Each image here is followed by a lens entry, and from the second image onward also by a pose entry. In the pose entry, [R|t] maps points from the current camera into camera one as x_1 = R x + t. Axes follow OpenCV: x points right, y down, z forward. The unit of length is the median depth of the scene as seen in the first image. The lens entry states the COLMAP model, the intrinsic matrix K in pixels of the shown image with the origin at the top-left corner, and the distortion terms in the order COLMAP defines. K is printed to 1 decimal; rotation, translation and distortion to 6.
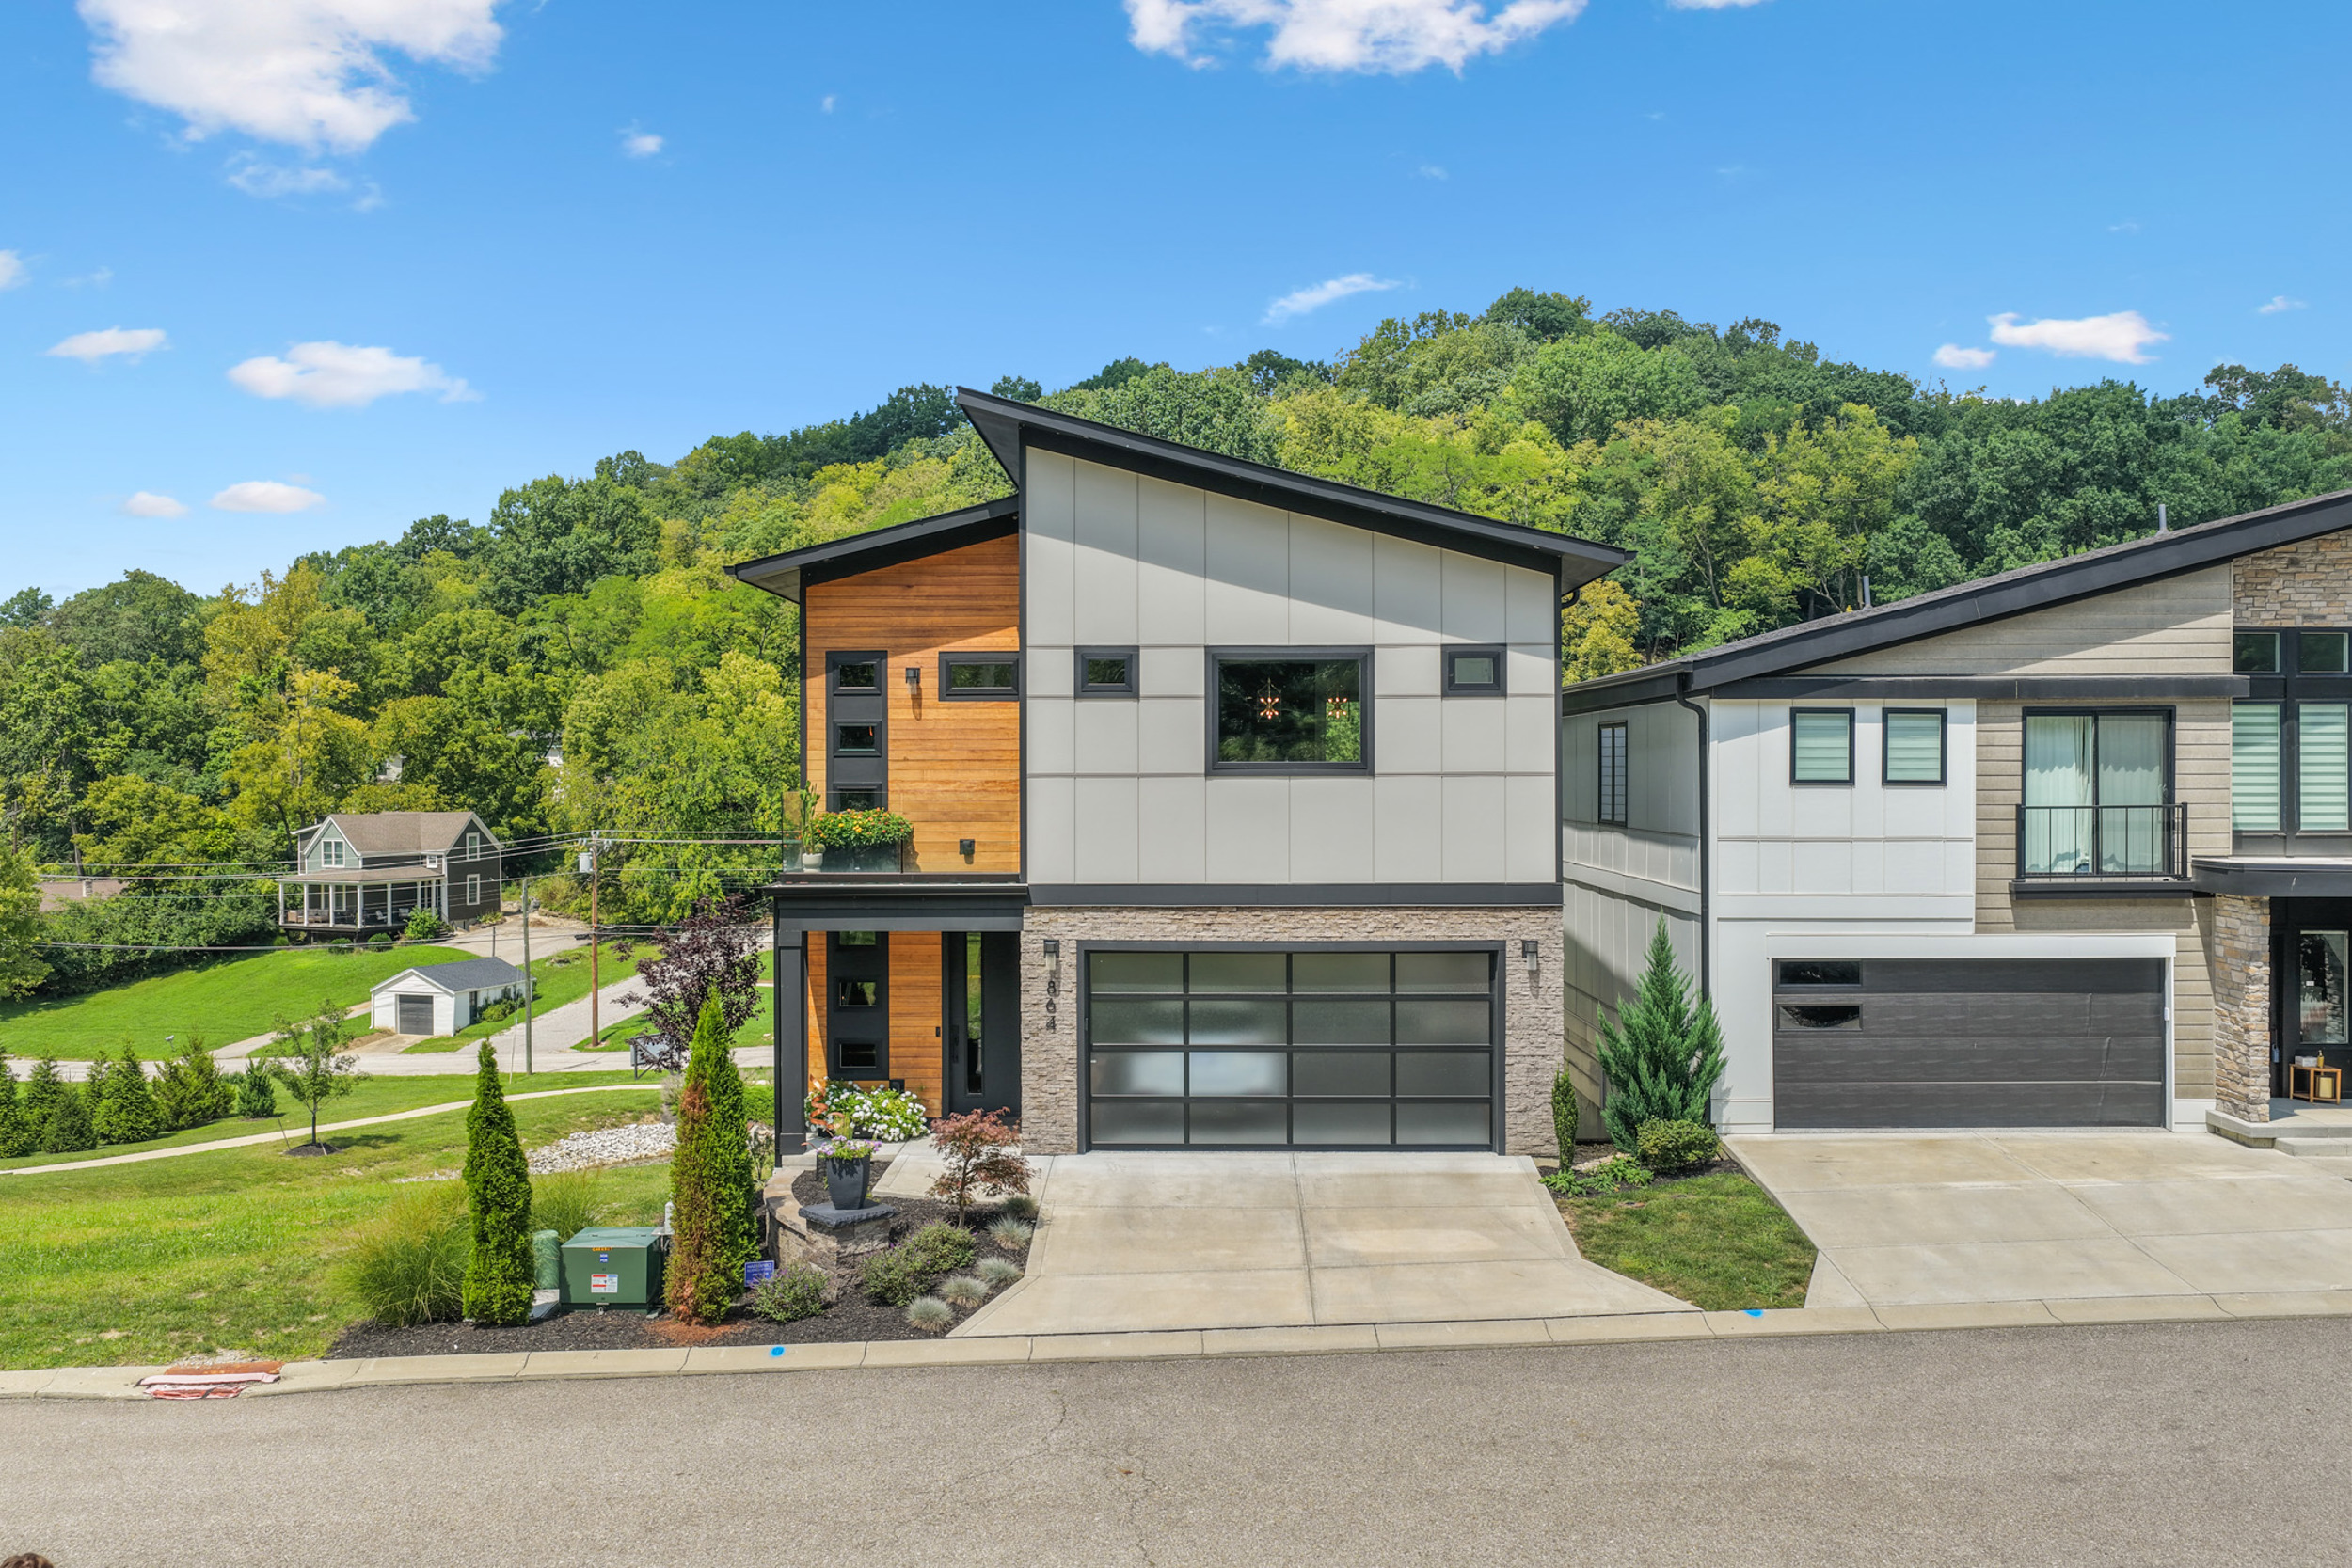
lens RADIAL K [[1954.5, 0, 1191.4], [0, 1954.5, 779.7], [0, 0, 1]] dist [-0.011331, 0.030705]
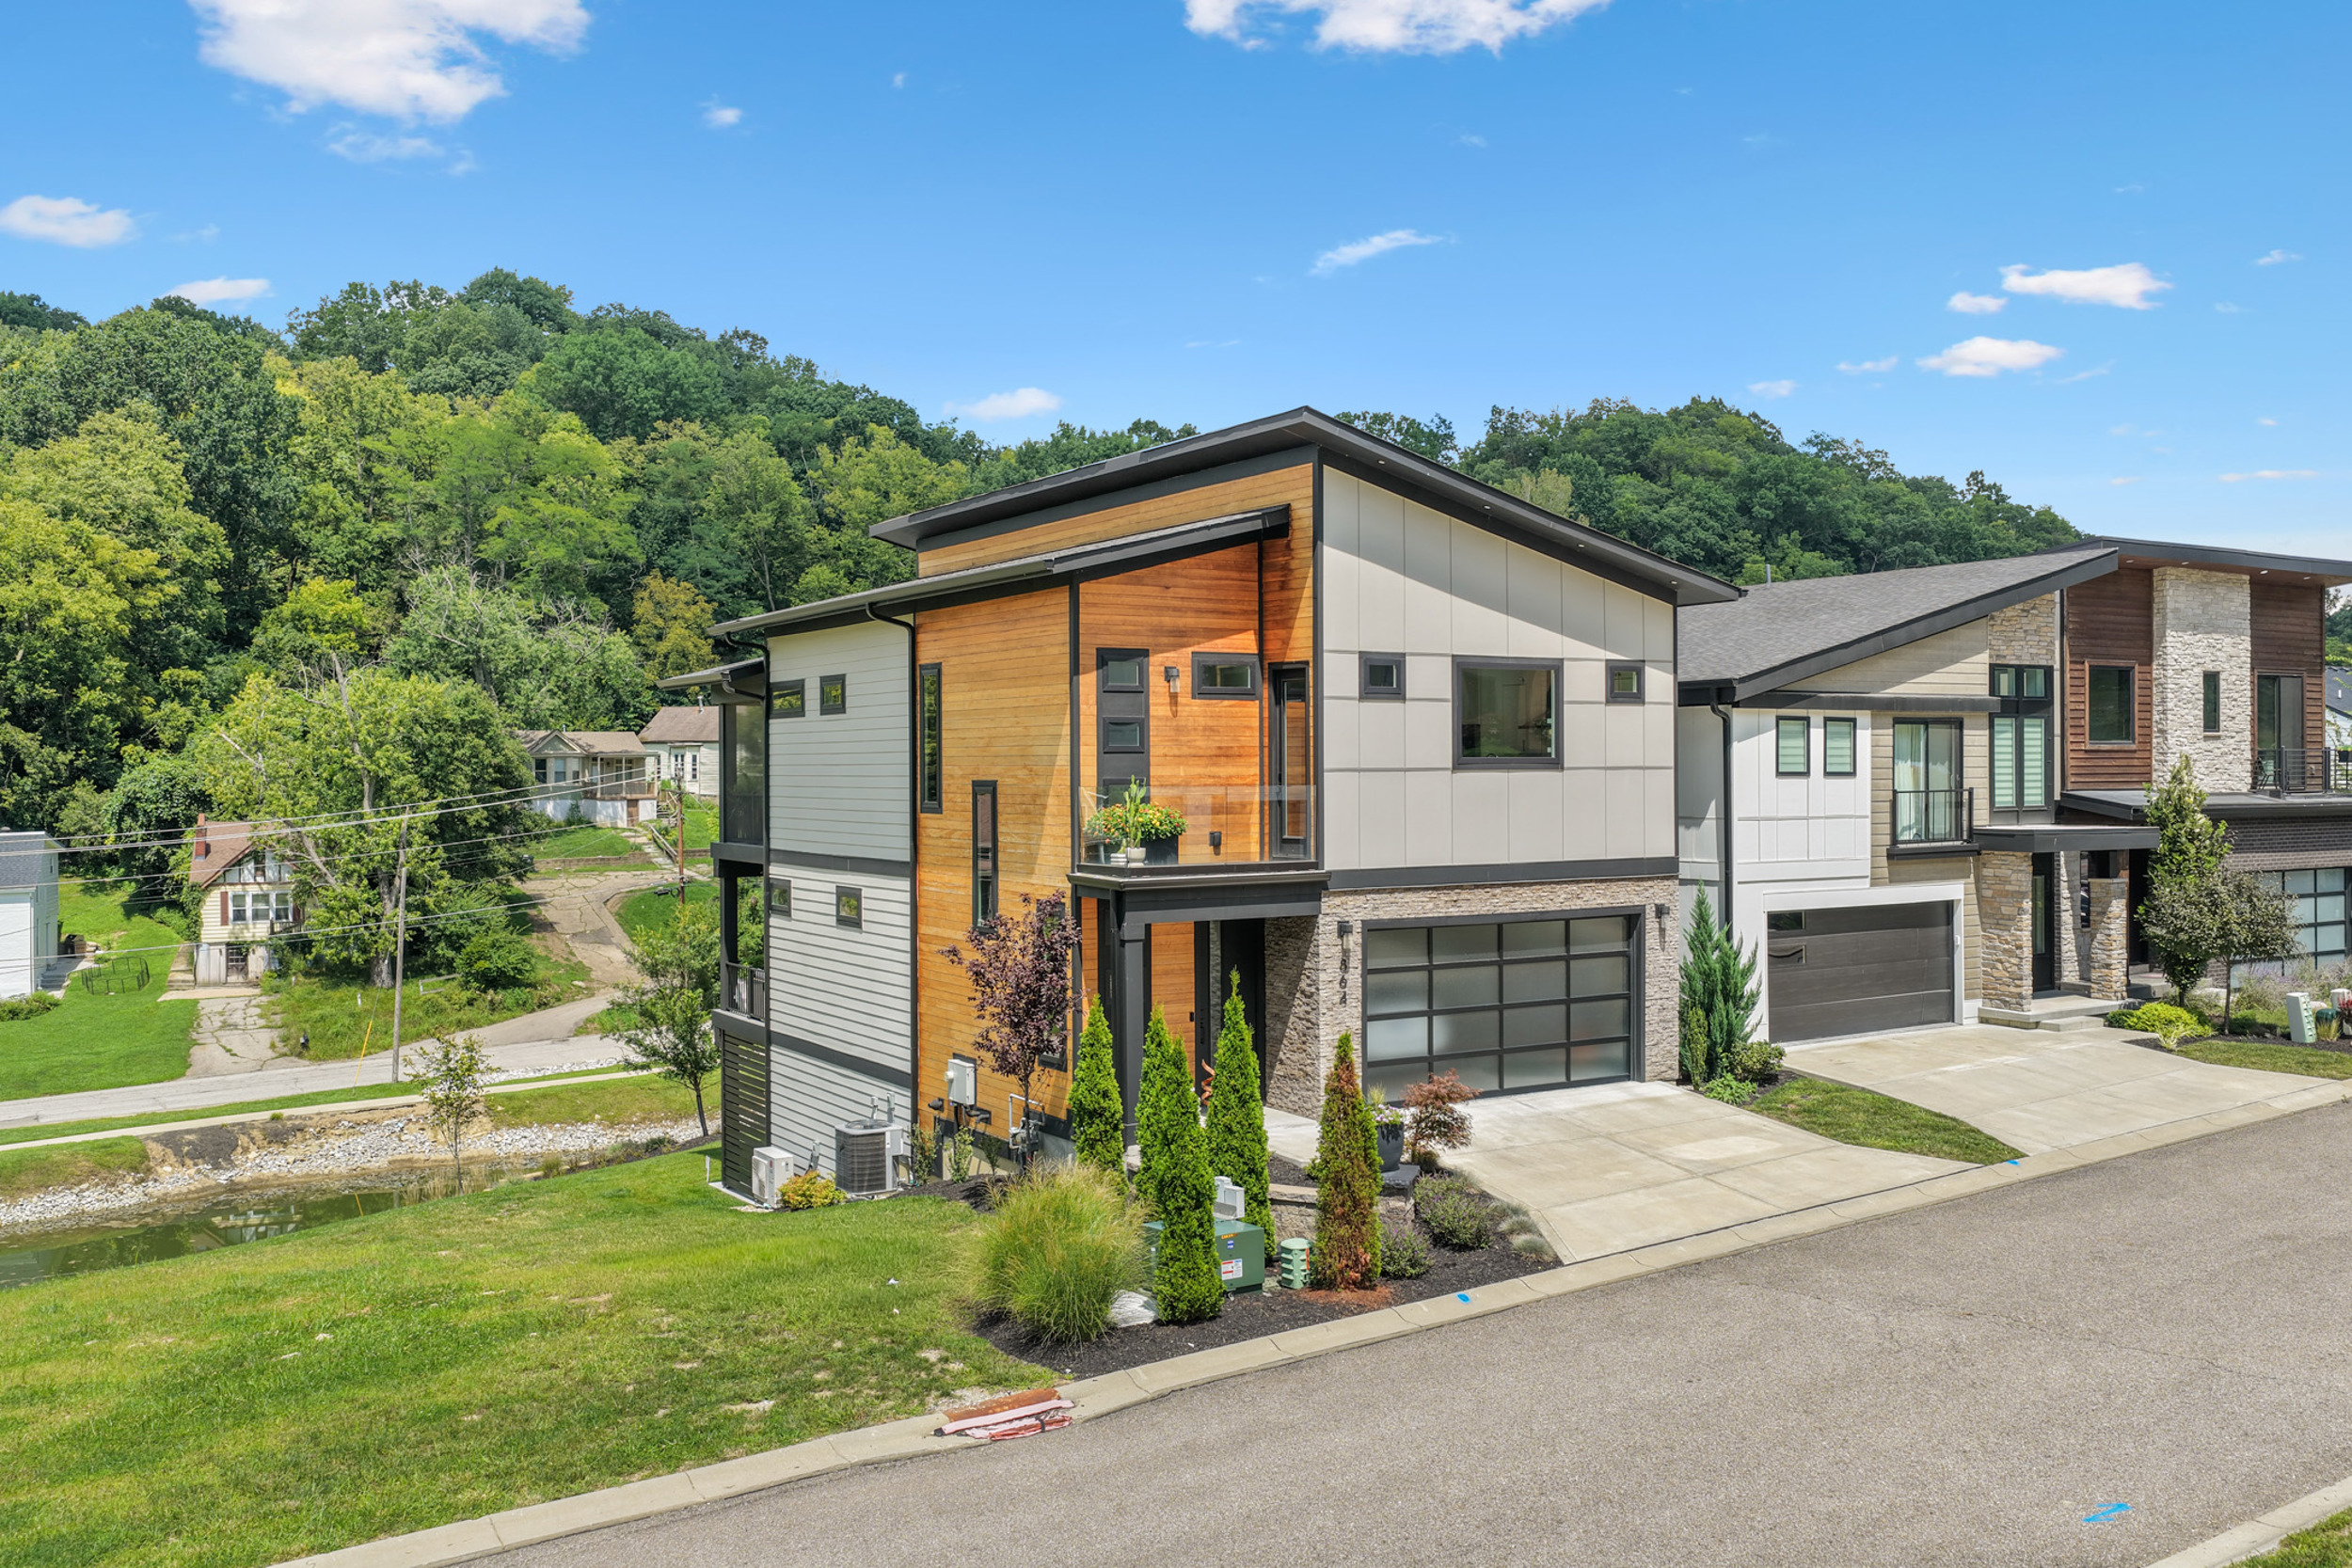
lens RADIAL K [[1954.5, 0, 1196.4], [0, 1954.5, 778.9], [0, 0, 1]] dist [-0.011331, 0.030705]
pose [[0.840993, -0.005184, 0.541022, -0.710055], [0.005983, 0.999982, 0.000282, 0.001918], [-0.541014, 0.003000, 0.841009, 0.126199]]
